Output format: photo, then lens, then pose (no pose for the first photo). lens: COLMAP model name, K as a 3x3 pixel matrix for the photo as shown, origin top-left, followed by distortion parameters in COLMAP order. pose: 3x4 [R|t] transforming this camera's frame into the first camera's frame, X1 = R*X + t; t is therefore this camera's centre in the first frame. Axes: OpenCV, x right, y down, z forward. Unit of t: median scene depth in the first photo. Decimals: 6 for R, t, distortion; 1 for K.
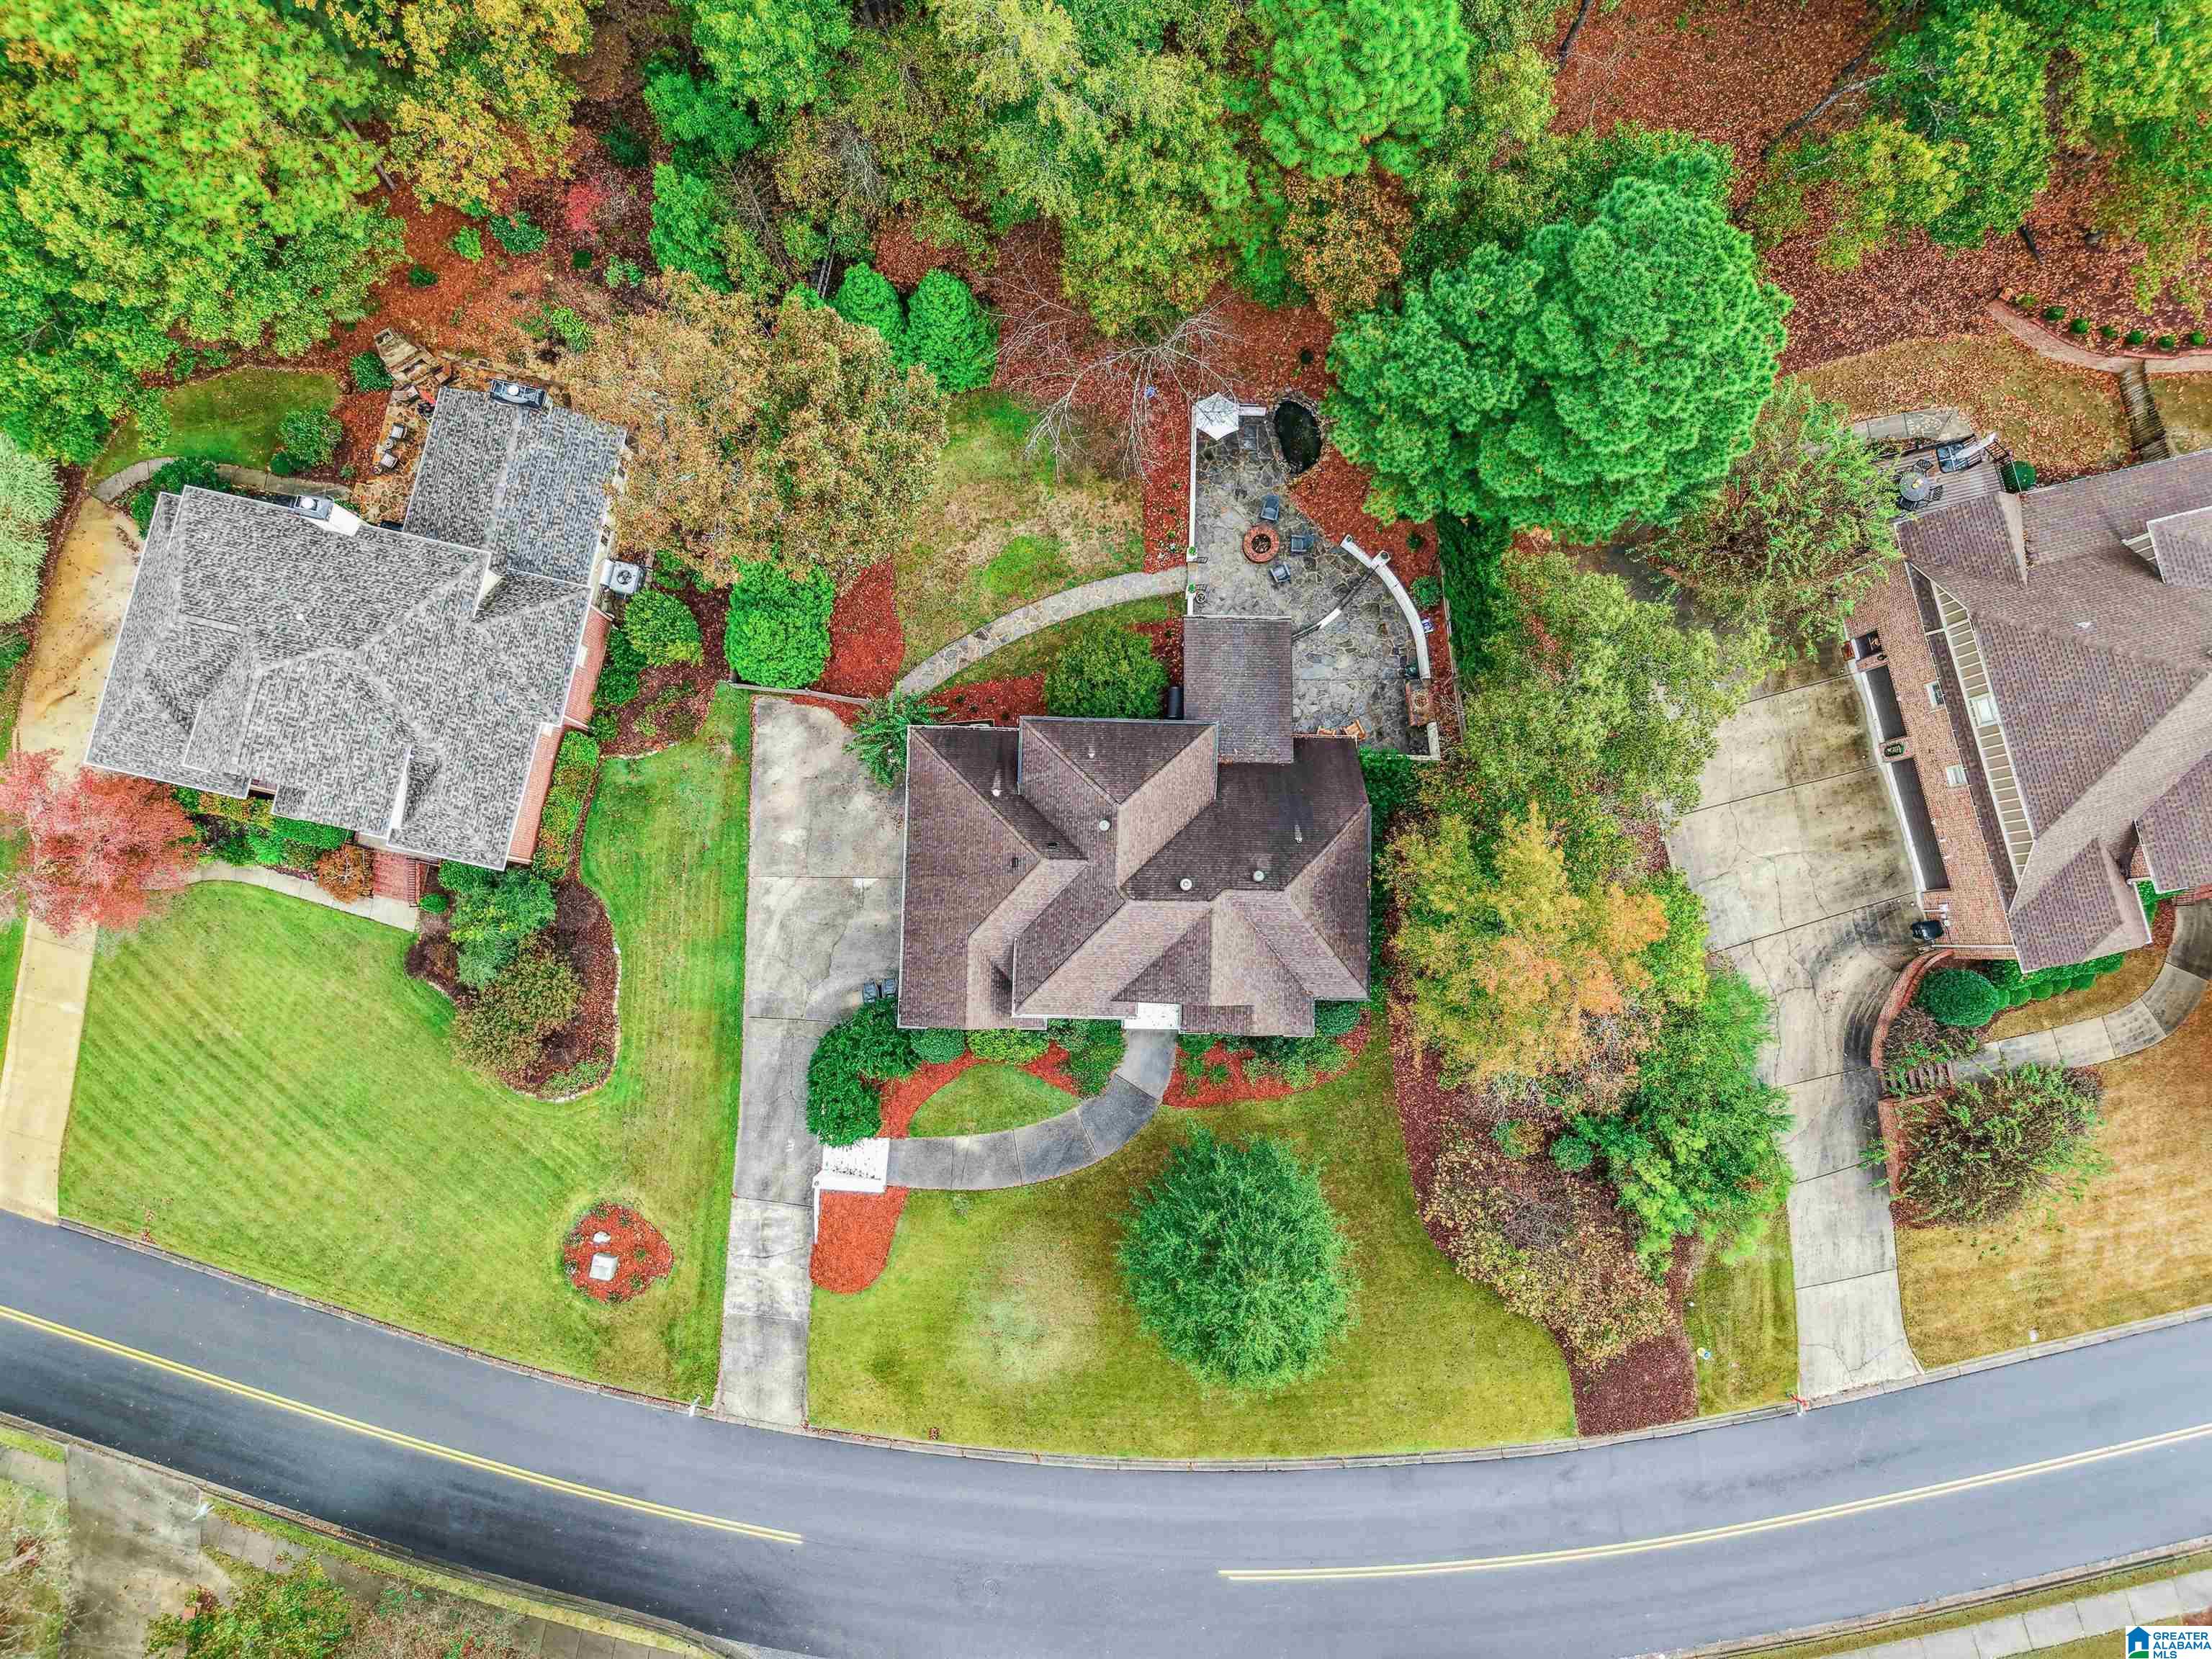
lens RADIAL K [[1506.5, 0, 1106.0], [0, 1506.5, 829.5], [0, 0, 1]] dist [-0.005824, 0.003010]
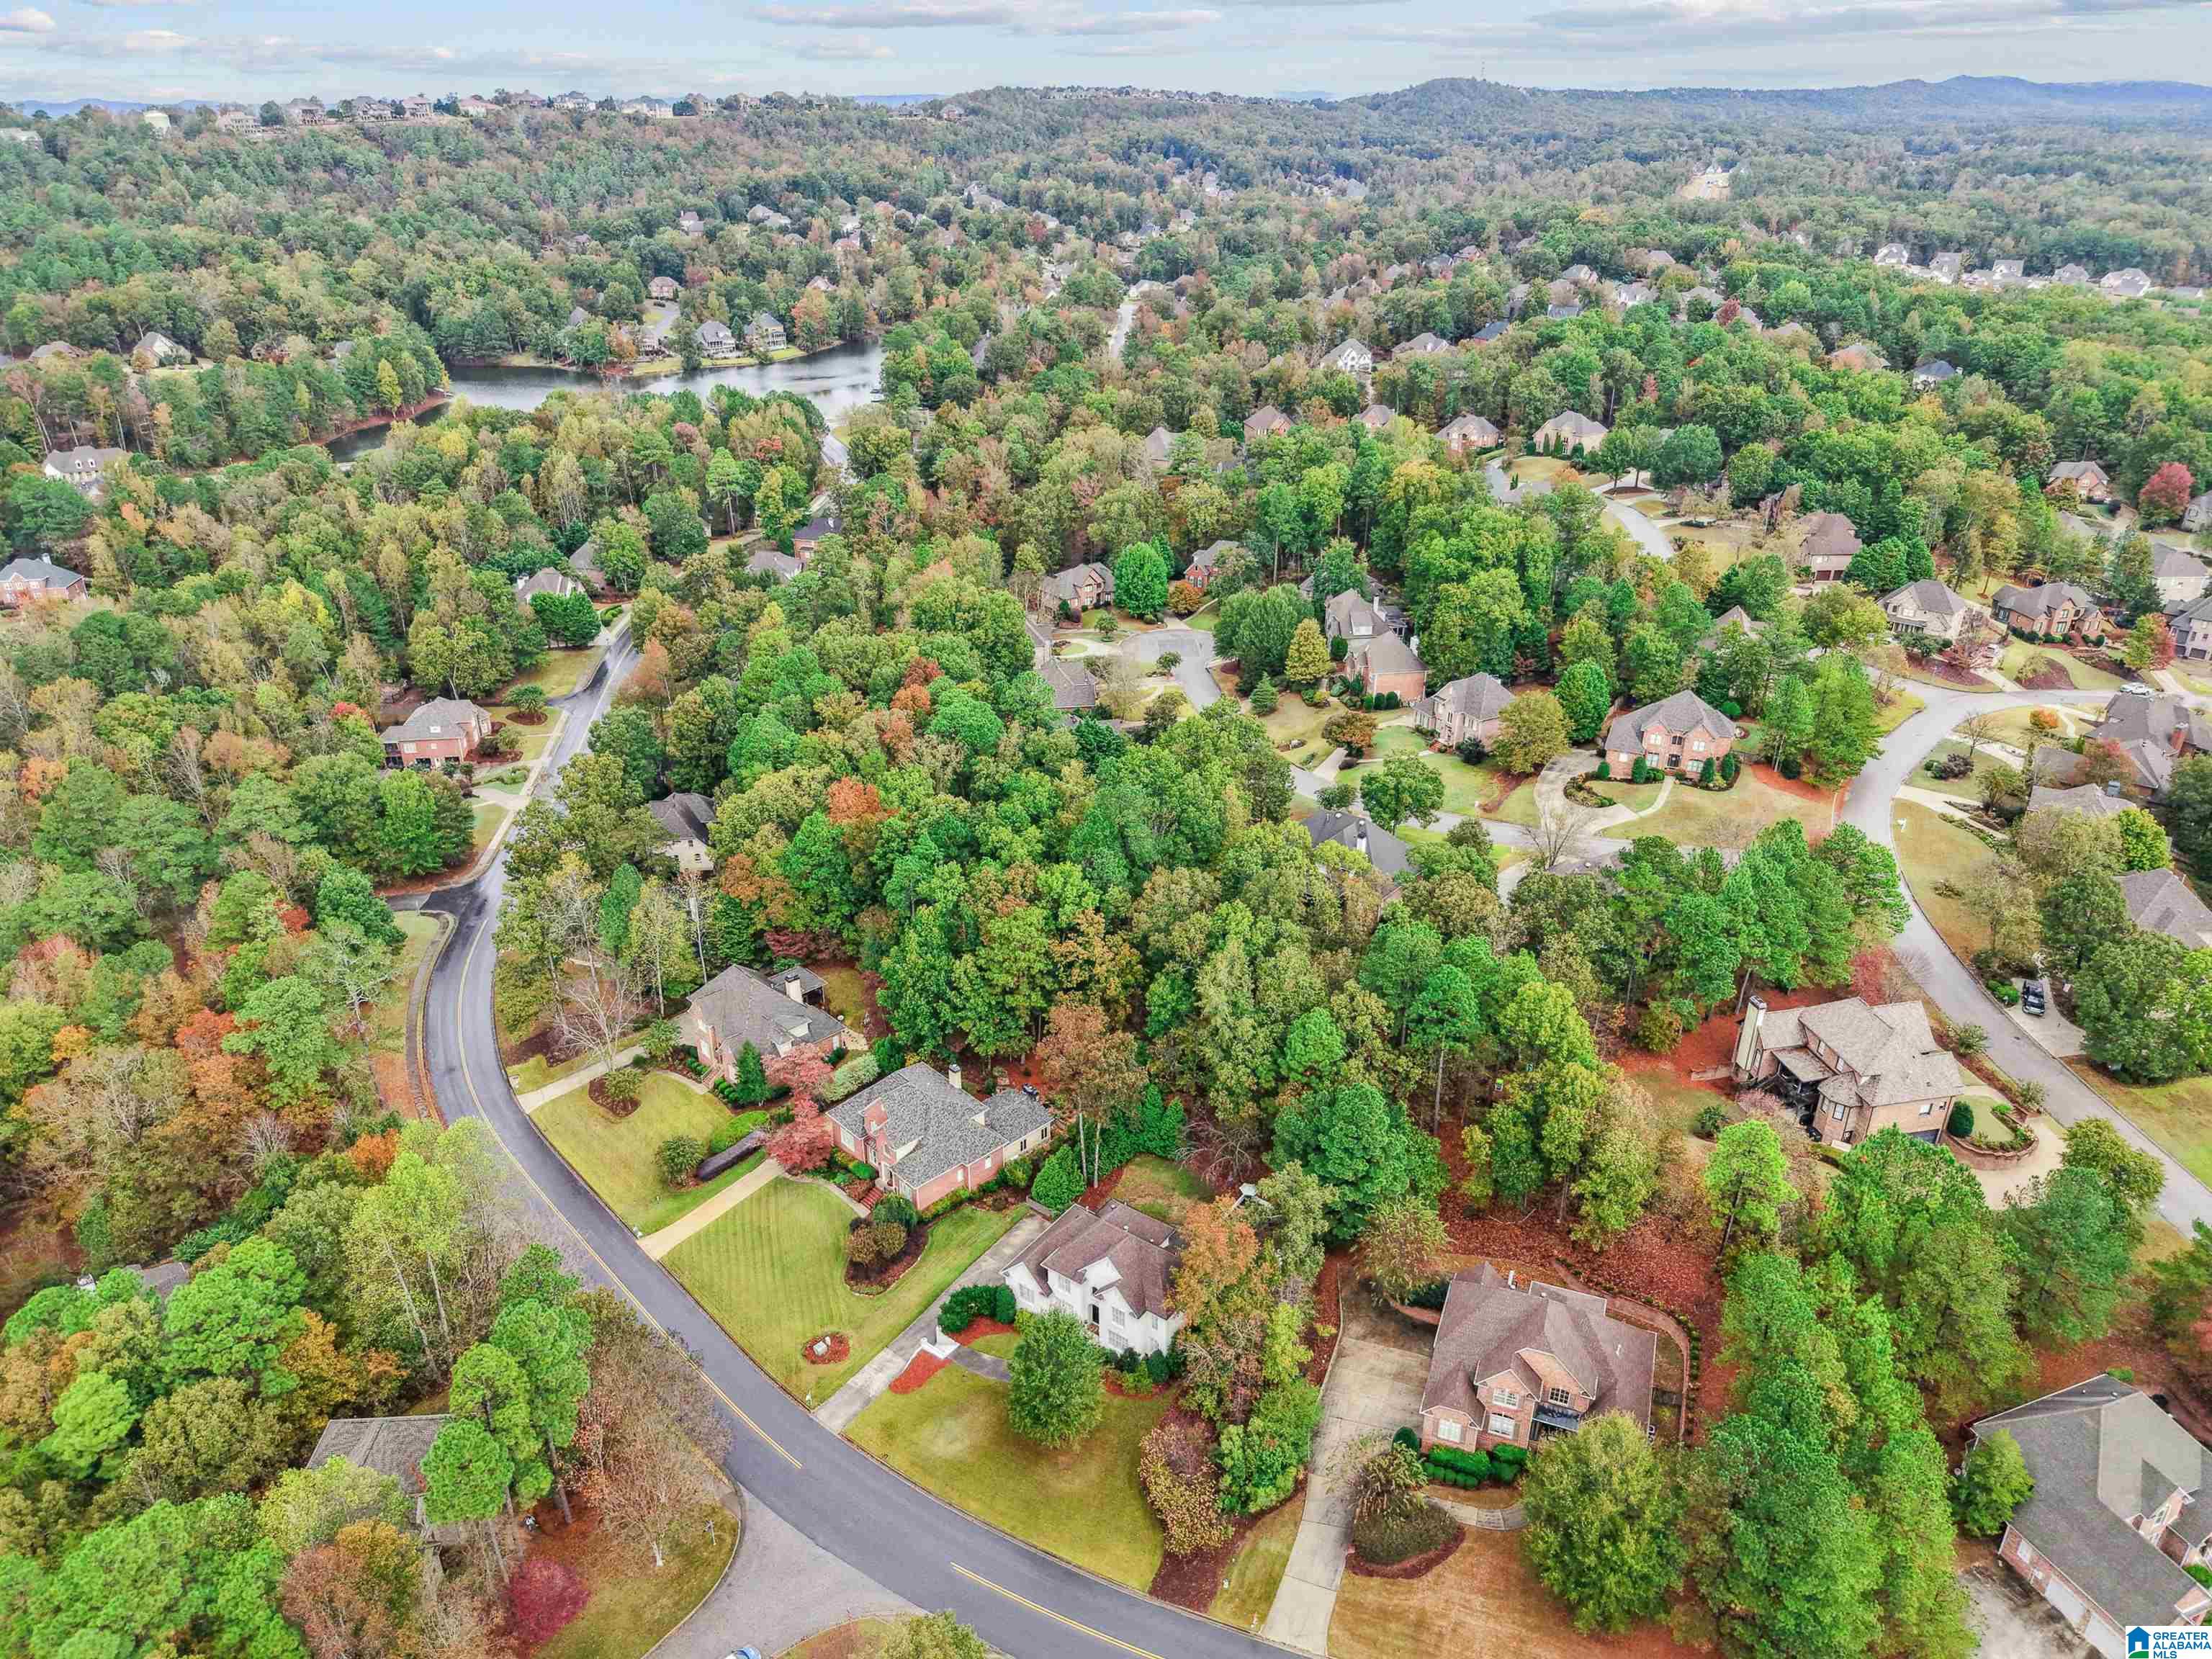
lens RADIAL K [[1545.4, 0, 1106.0], [0, 1545.4, 829.5], [0, 0, 1]] dist [0.004257, -0.003337]
pose [[0.818577, 0.222089, -0.529725, 1.057348], [-0.570047, 0.427391, -0.701700, 1.340838], [0.070560, 0.876364, 0.476454, -0.721478]]
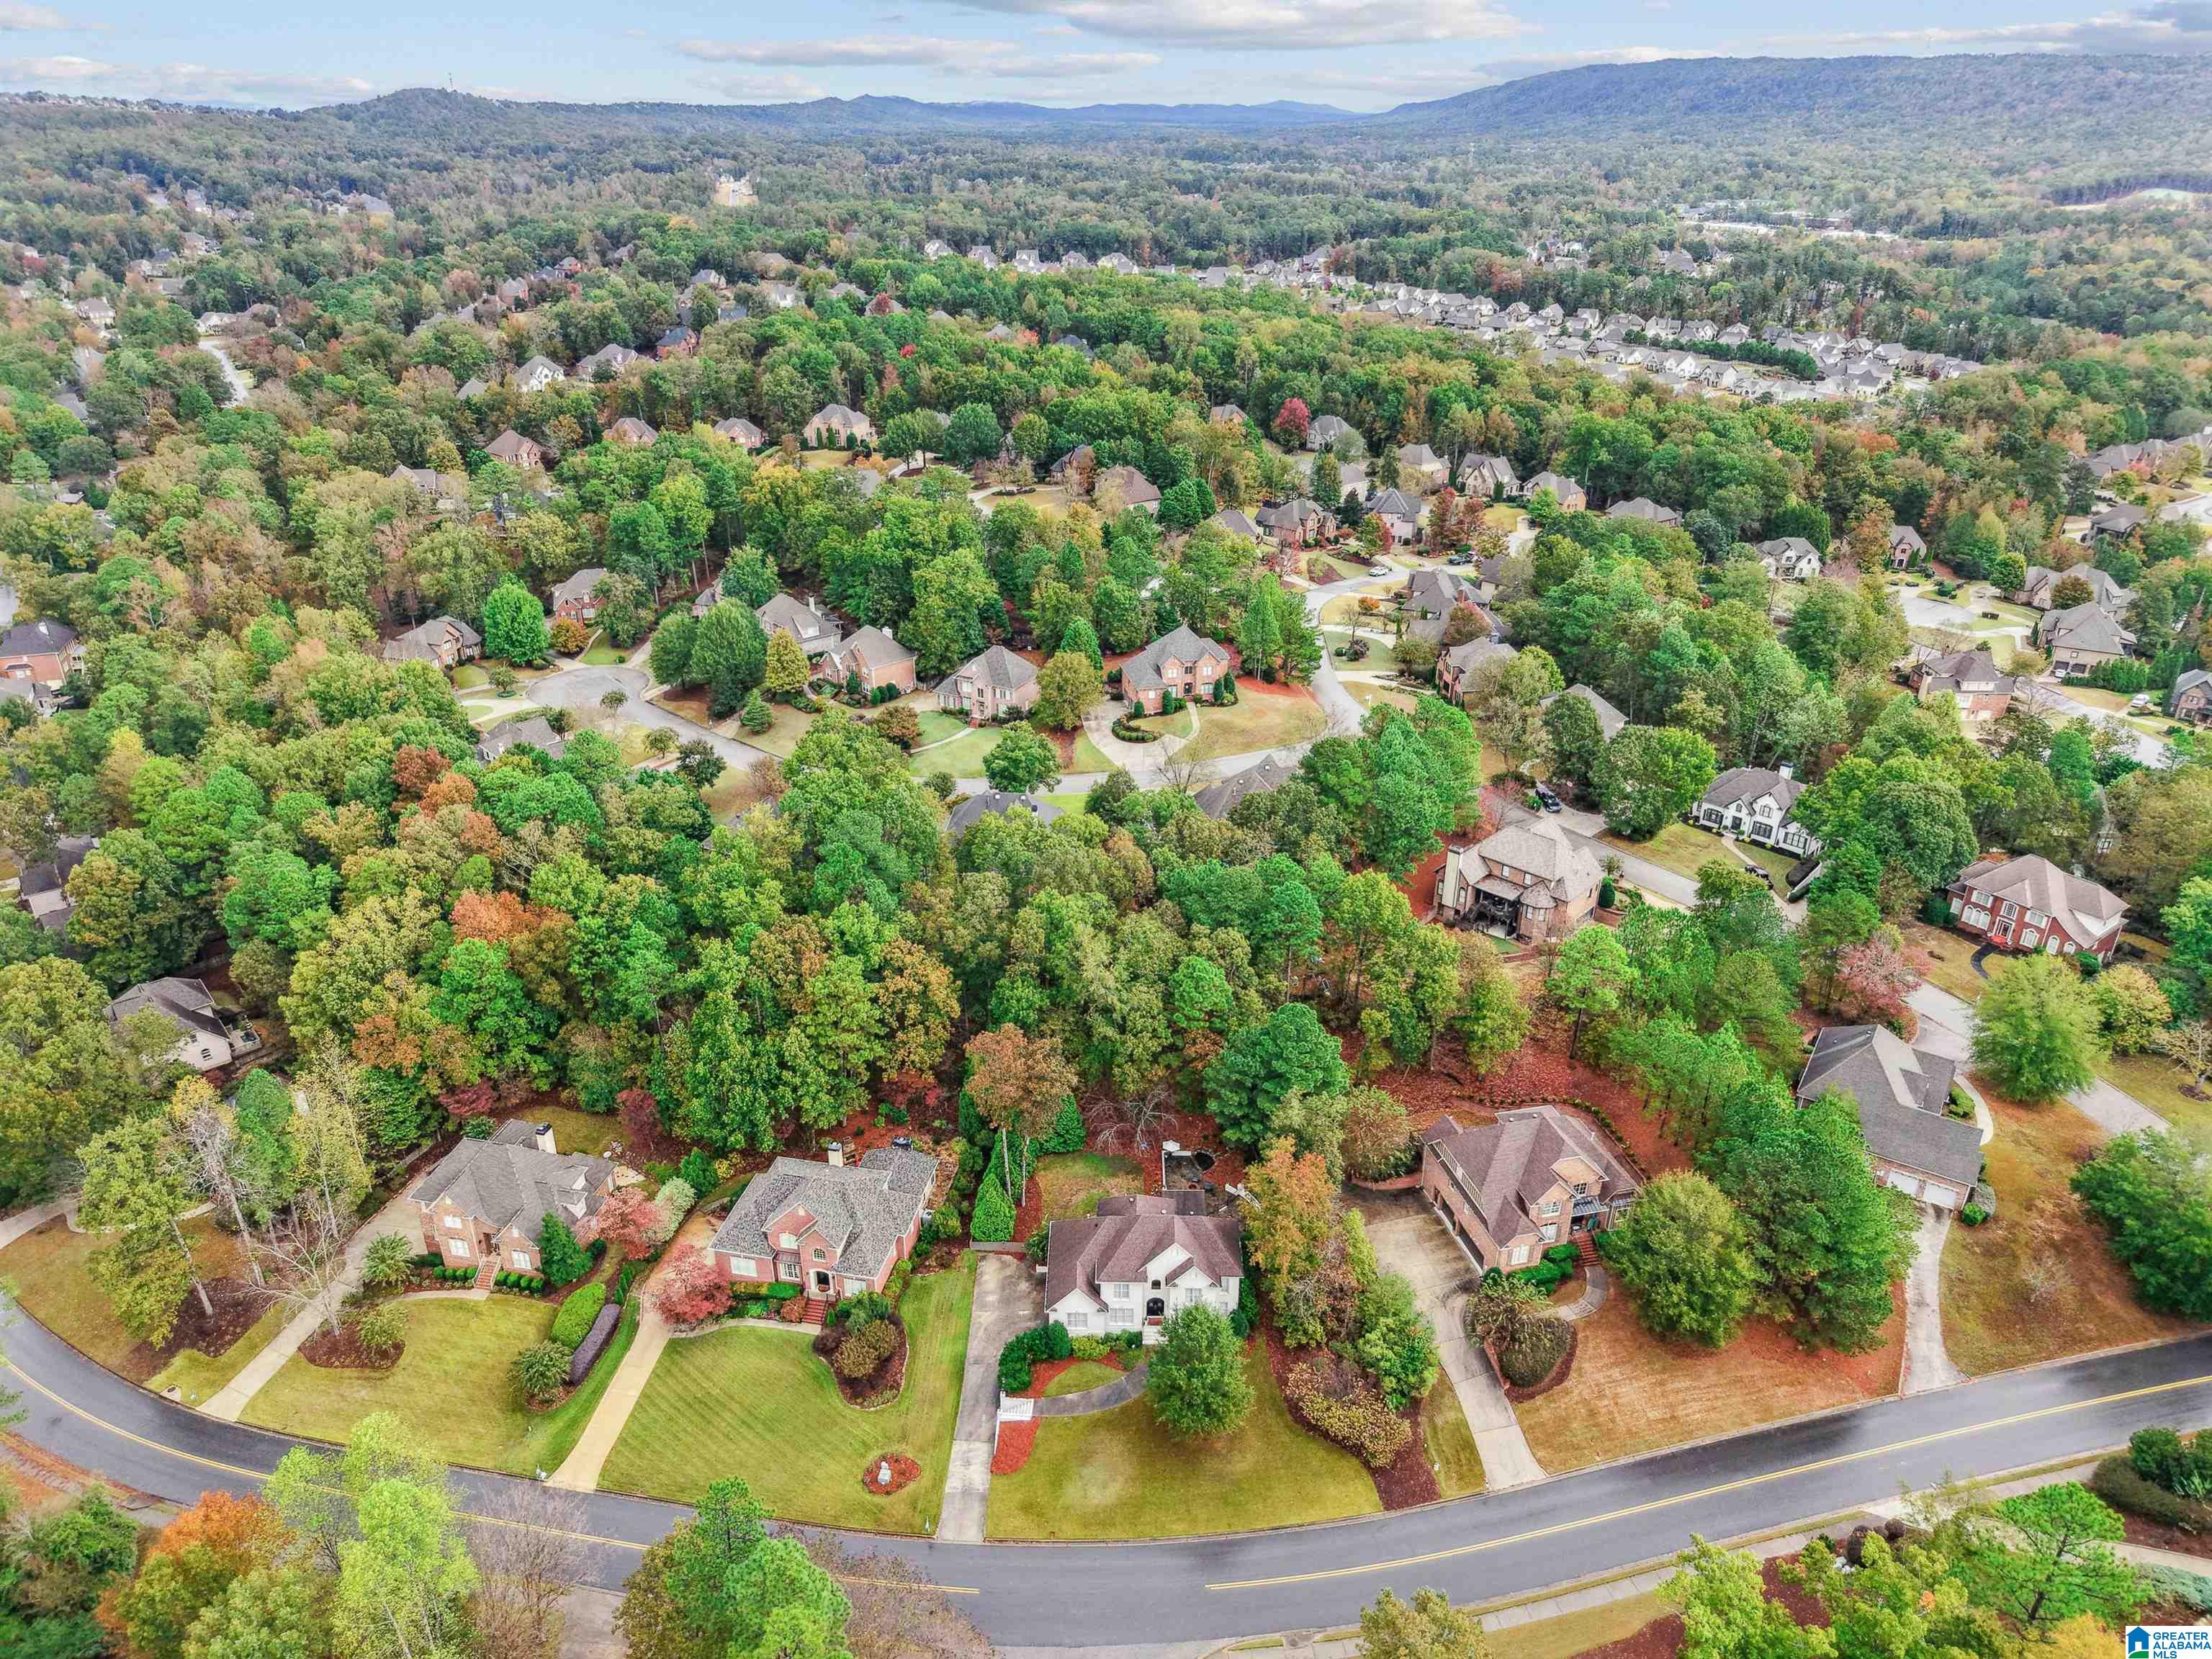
lens RADIAL K [[1506.5, 0, 1106.0], [0, 1506.5, 829.5], [0, 0, 1]] dist [-0.005824, 0.003010]
pose [[0.999740, -0.021777, 0.006806, -0.039579], [0.016863, 0.504335, -0.863343, 1.608627], [0.015369, 0.863233, 0.504571, -0.741434]]
